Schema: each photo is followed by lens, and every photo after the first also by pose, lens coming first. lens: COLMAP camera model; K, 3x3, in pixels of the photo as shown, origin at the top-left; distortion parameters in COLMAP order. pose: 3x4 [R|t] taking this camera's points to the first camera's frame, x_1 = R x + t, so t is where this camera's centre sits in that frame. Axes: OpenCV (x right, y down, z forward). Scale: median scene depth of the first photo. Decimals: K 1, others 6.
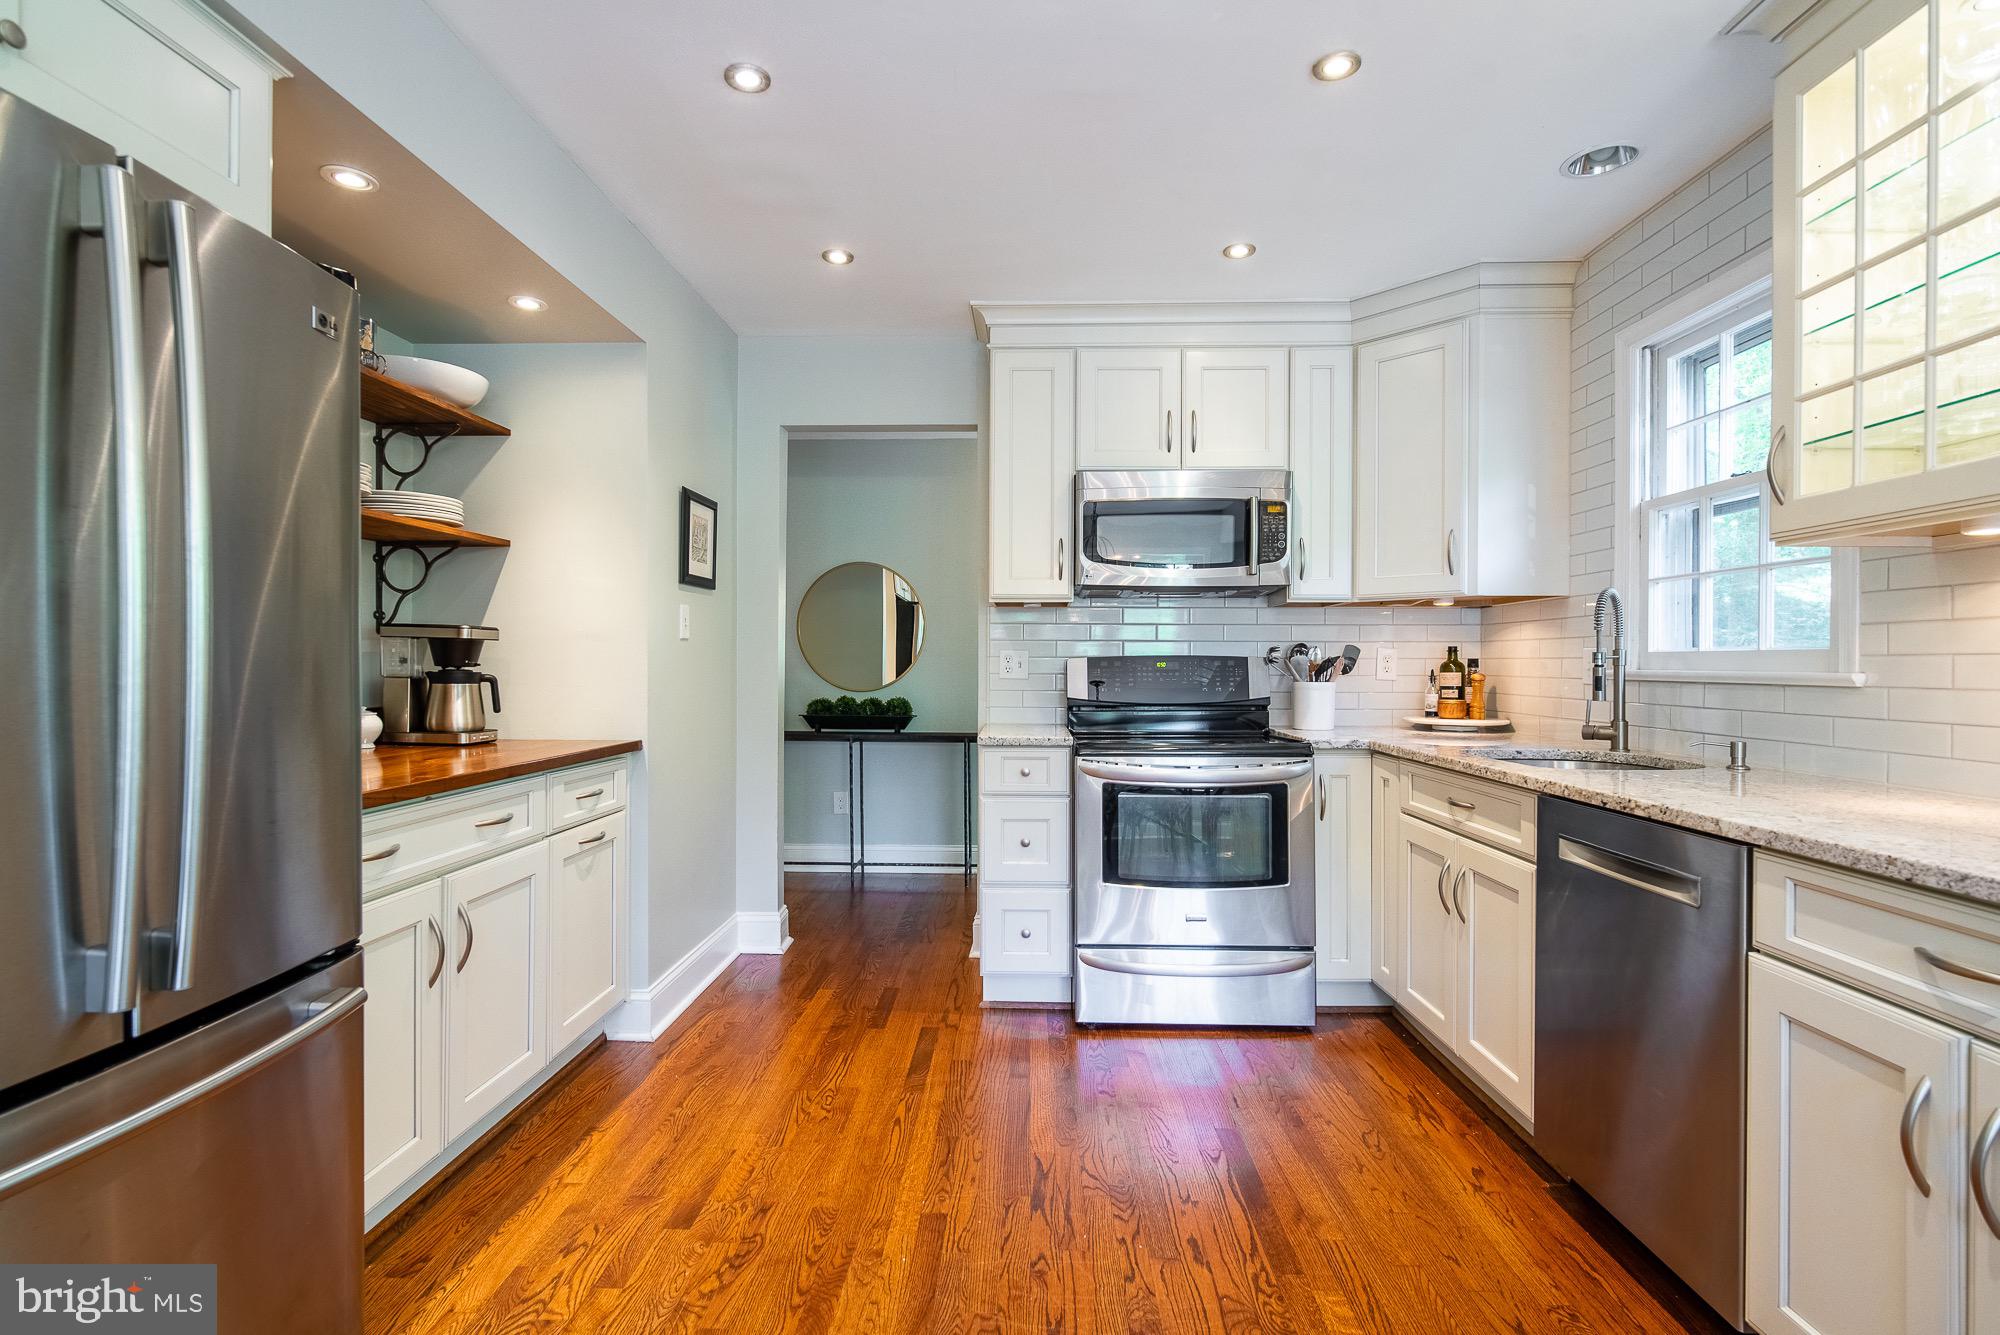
lens RADIAL K [[919.2, 0, 1009.3], [0, 919.2, 666.6], [0, 0, 1]] dist [-0.002566, 0.000110]
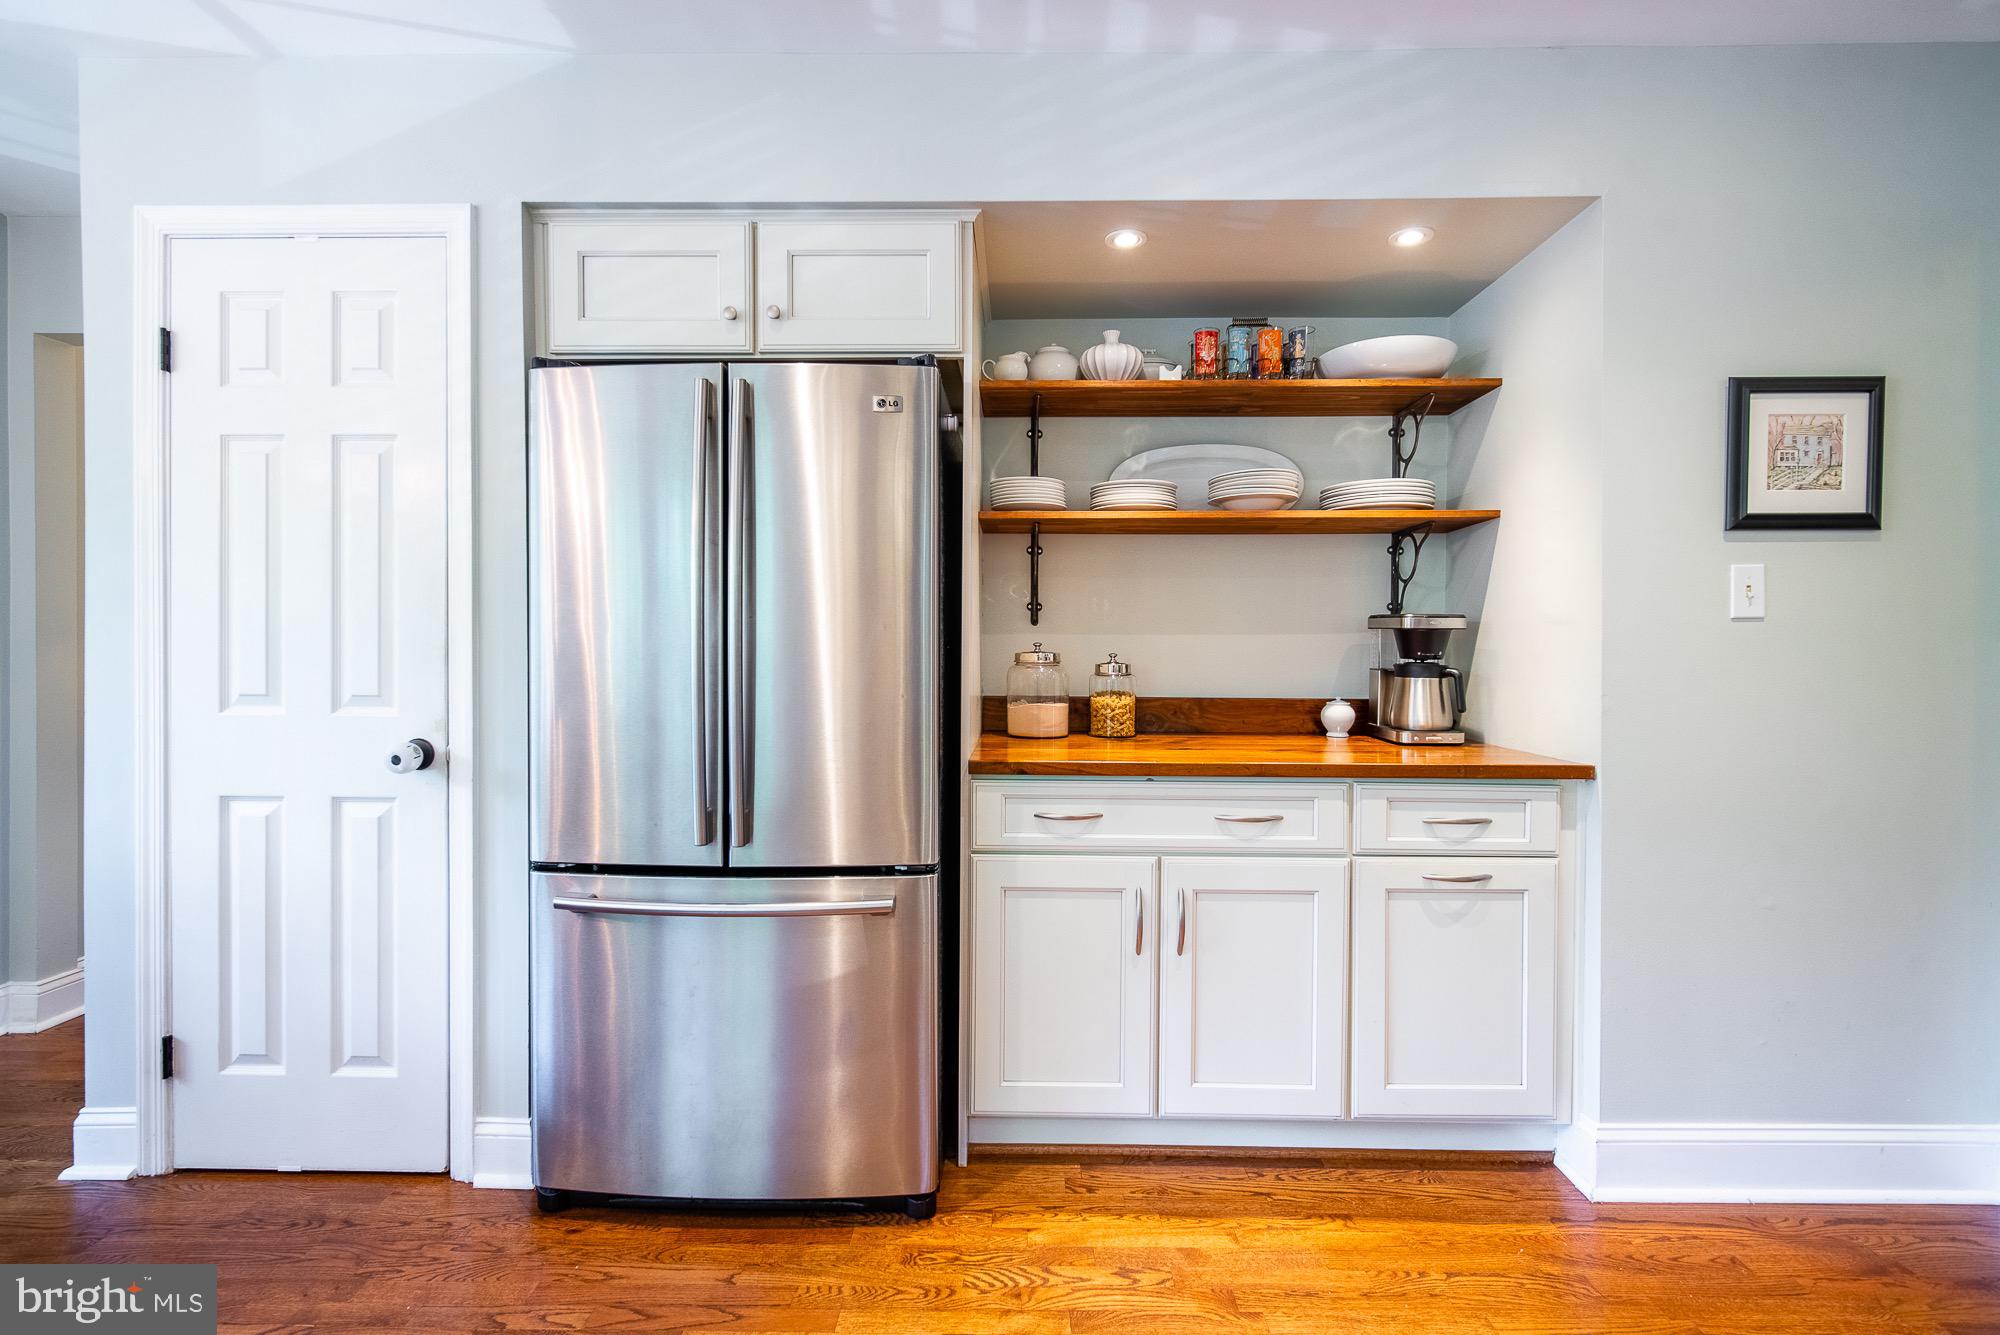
lens RADIAL K [[919.2, 0, 1009.9], [0, 919.2, 655.7], [0, 0, 1]] dist [-0.002566, 0.000110]
pose [[0.022272, 0.000364, -0.999752, 0.317956], [-0.007923, 0.999969, 0.000188, -0.000378], [0.999721, 0.007917, 0.022274, 0.585975]]
